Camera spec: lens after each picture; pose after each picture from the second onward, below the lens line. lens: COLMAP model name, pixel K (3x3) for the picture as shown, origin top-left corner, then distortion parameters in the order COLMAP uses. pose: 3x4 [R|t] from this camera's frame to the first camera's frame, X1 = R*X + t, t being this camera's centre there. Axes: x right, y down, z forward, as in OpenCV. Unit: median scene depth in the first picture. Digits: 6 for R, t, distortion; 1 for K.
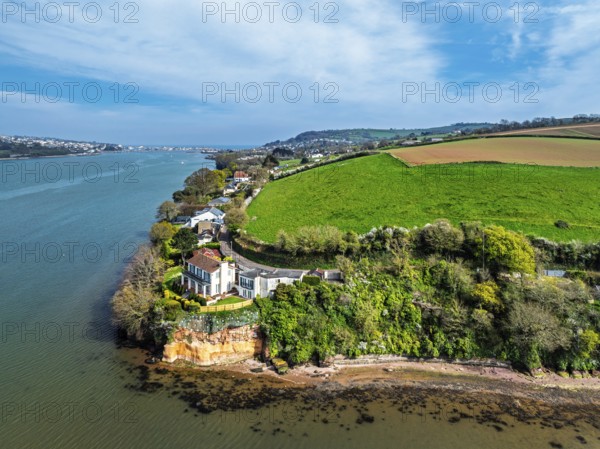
lens RADIAL K [[434.3, 0, 300.0], [0, 434.3, 224.5], [0, 0, 1]] dist [-0.031343, -0.007773]
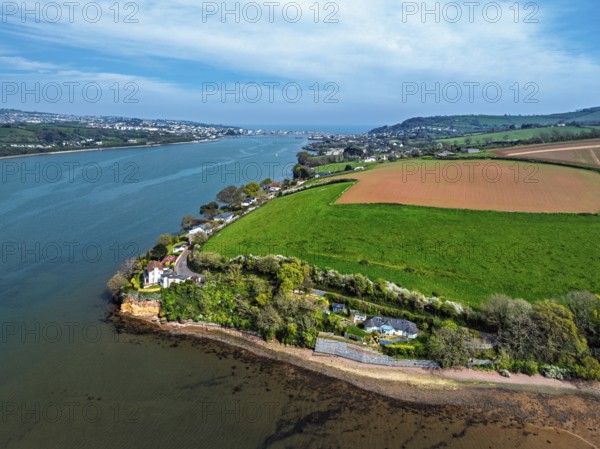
lens RADIAL K [[434.3, 0, 300.0], [0, 434.3, 224.5], [0, 0, 1]] dist [-0.031343, -0.007773]
pose [[0.956937, 0.071251, -0.281417, 1.118669], [-0.055294, 0.996401, 0.064252, -0.308357], [0.284982, -0.045924, 0.957432, -0.801133]]
